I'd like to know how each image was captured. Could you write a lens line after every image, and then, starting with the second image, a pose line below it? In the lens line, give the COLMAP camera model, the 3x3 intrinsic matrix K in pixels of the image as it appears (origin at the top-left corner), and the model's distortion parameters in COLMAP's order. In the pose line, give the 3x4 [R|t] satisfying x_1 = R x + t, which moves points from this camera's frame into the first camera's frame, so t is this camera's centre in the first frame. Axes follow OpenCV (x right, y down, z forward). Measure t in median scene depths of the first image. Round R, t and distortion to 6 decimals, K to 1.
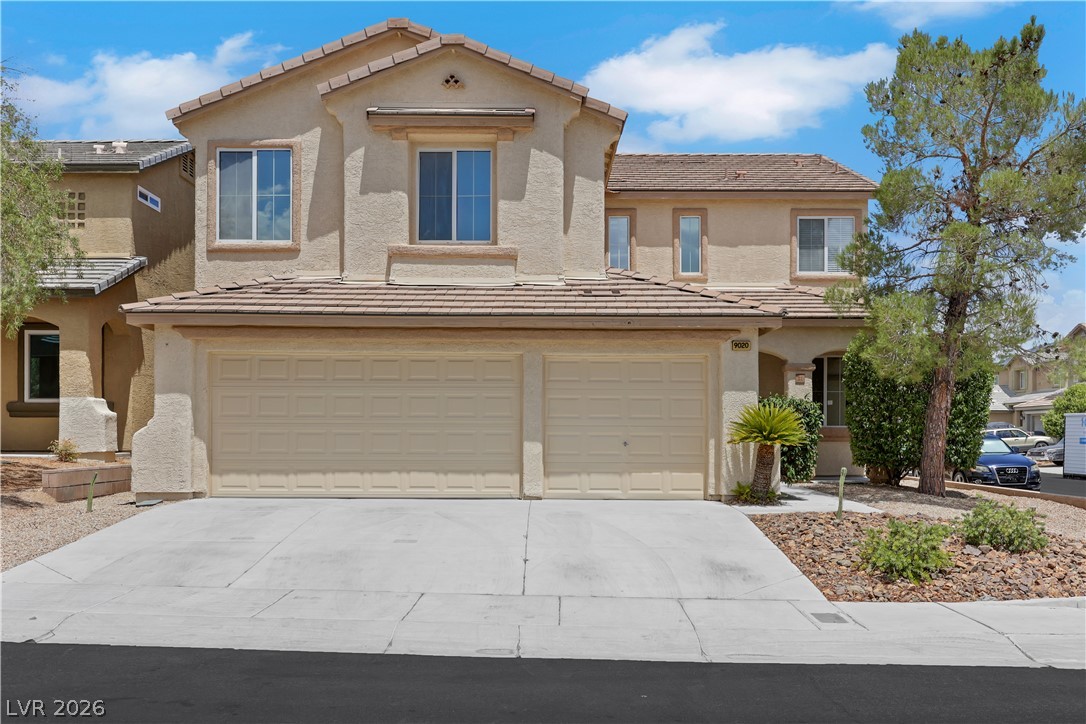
lens RADIAL K [[991.3, 0, 541.9], [0, 991.3, 442.4], [0, 0, 1]] dist [0.001945, -0.007996]
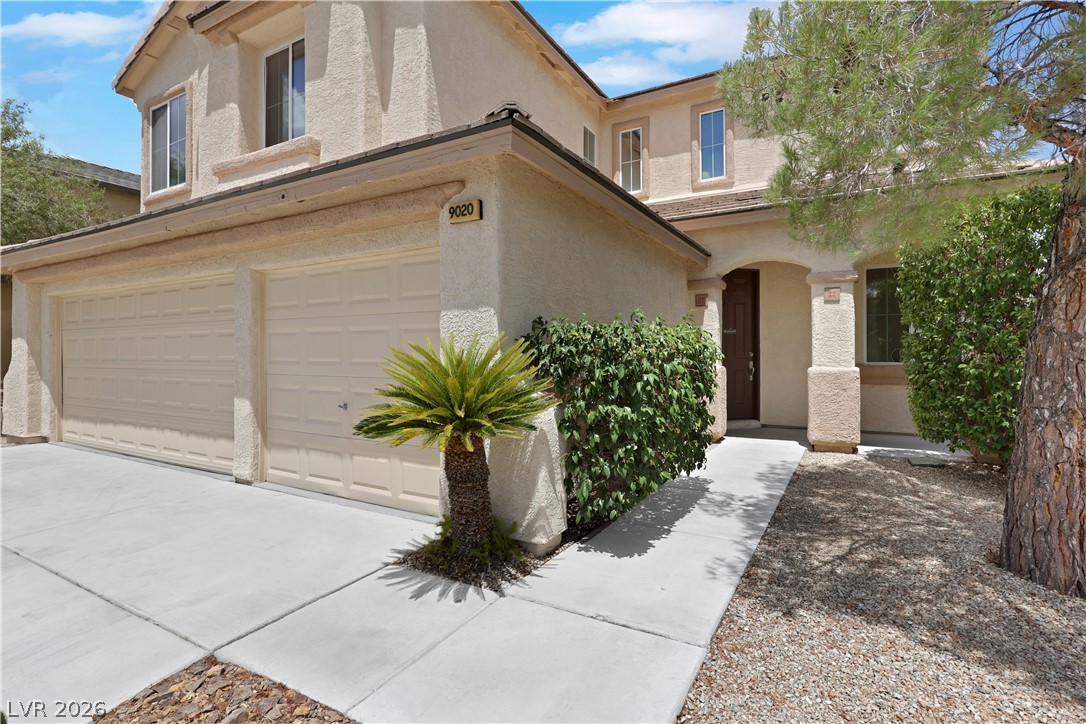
lens RADIAL K [[525.1, 0, 541.2], [0, 525.1, 353.7], [0, 0, 1]] dist [-0.000724, -0.000082]
pose [[0.867560, -0.005343, -0.497304, 0.327693], [-0.000424, 0.999934, -0.011484, -0.025403], [0.497333, 0.010174, 0.867500, 0.738942]]
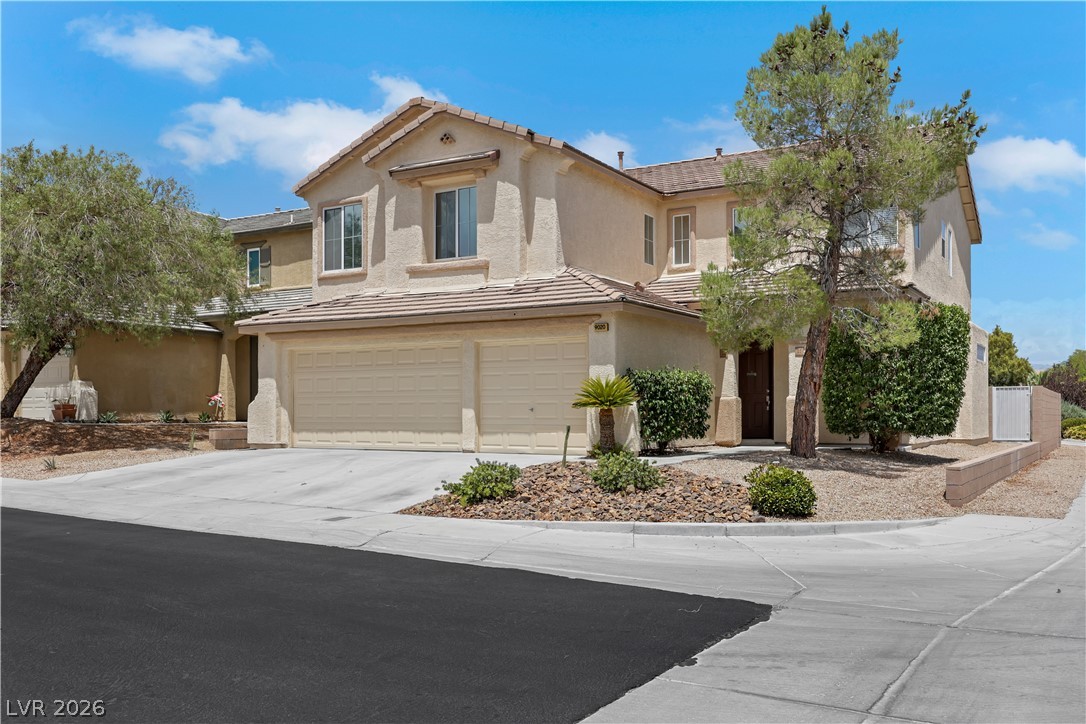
lens RADIAL K [[958.4, 0, 543.7], [0, 958.4, 423.7], [0, 0, 1]] dist [-0.000880, -0.002696]
pose [[0.860179, 0.000514, -0.509991, 0.678190], [-0.002374, 0.999993, -0.002997, 0.021643], [0.509986, 0.003788, 0.860174, -0.037129]]
